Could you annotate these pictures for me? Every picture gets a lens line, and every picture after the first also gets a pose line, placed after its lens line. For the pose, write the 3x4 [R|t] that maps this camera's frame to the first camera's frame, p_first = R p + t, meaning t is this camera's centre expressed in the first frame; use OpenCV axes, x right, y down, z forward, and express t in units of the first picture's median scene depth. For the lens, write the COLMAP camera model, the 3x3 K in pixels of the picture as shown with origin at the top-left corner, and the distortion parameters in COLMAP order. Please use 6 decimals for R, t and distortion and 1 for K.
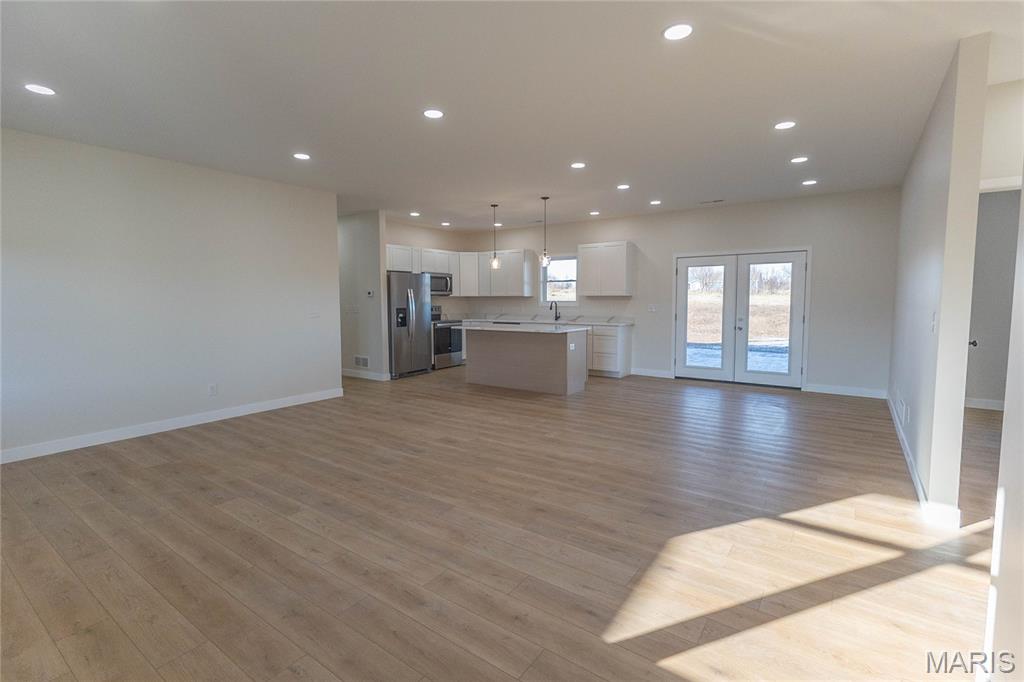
lens RADIAL K [[475.2, 0, 502.9], [0, 475.2, 333.3], [0, 0, 1]] dist [0.006193, 0.000179]
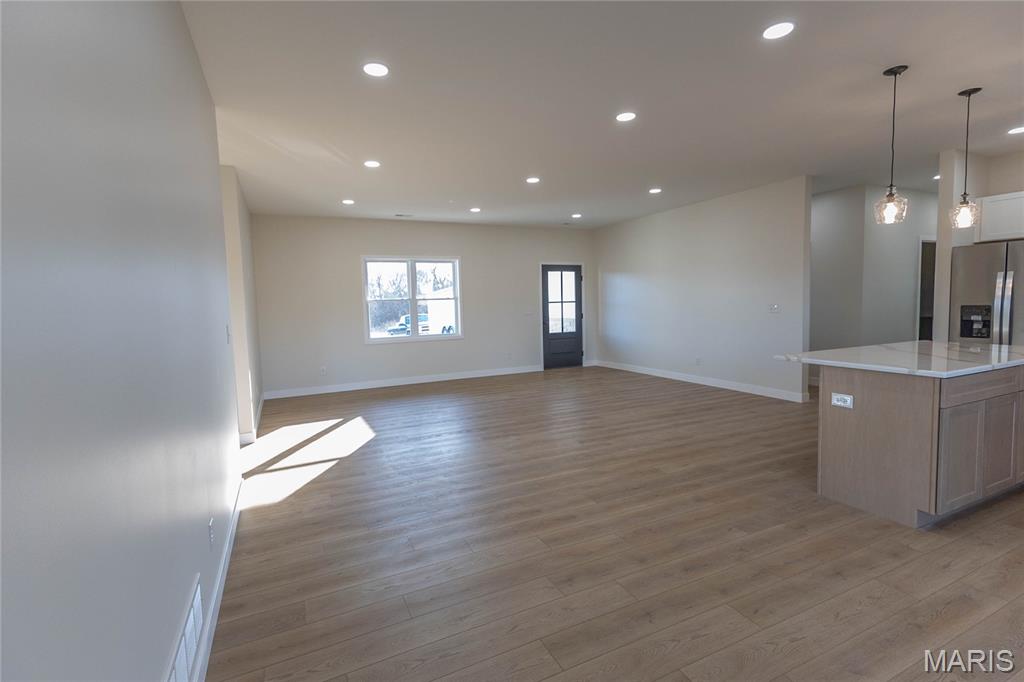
lens RADIAL K [[475.2, 0, 505.2], [0, 475.2, 341.7], [0, 0, 1]] dist [0.006193, 0.000179]
pose [[-0.472050, 0.098995, -0.875996, 0.935714], [-0.036113, 0.990669, 0.131415, -0.104477], [0.880832, 0.093669, -0.464071, 1.241402]]
